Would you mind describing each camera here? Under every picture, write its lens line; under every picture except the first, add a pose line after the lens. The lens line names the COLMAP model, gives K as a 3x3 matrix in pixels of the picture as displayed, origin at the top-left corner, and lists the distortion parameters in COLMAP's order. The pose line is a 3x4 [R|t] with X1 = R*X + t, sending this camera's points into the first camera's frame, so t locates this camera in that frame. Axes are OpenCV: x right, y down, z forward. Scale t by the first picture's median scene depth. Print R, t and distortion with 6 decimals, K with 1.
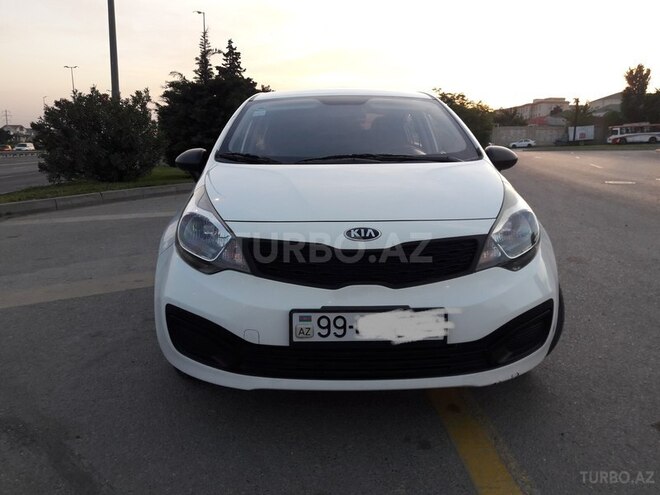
lens RADIAL K [[544.9, 0, 328.7], [0, 544.9, 247.8], [0, 0, 1]] dist [0.070922, -0.160700]
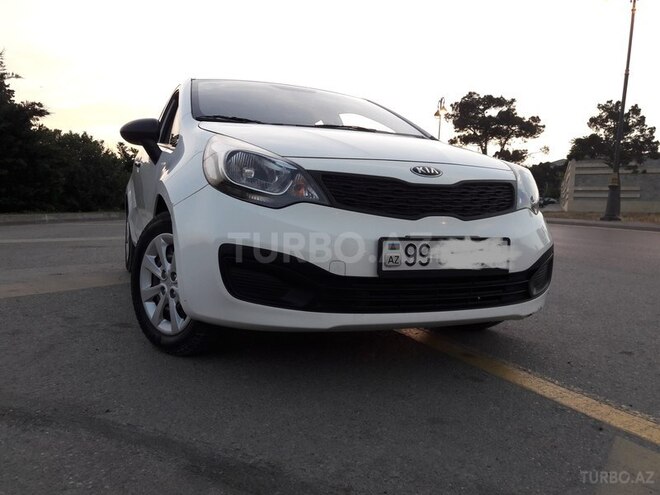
lens RADIAL K [[544.9, 0, 328.7], [0, 544.9, 247.8], [0, 0, 1]] dist [0.070922, -0.160700]
pose [[0.931390, 0.002870, 0.364011, -0.506324], [0.032494, 0.995321, -0.090991, 0.214391], [-0.362569, 0.096577, 0.926939, 0.121563]]
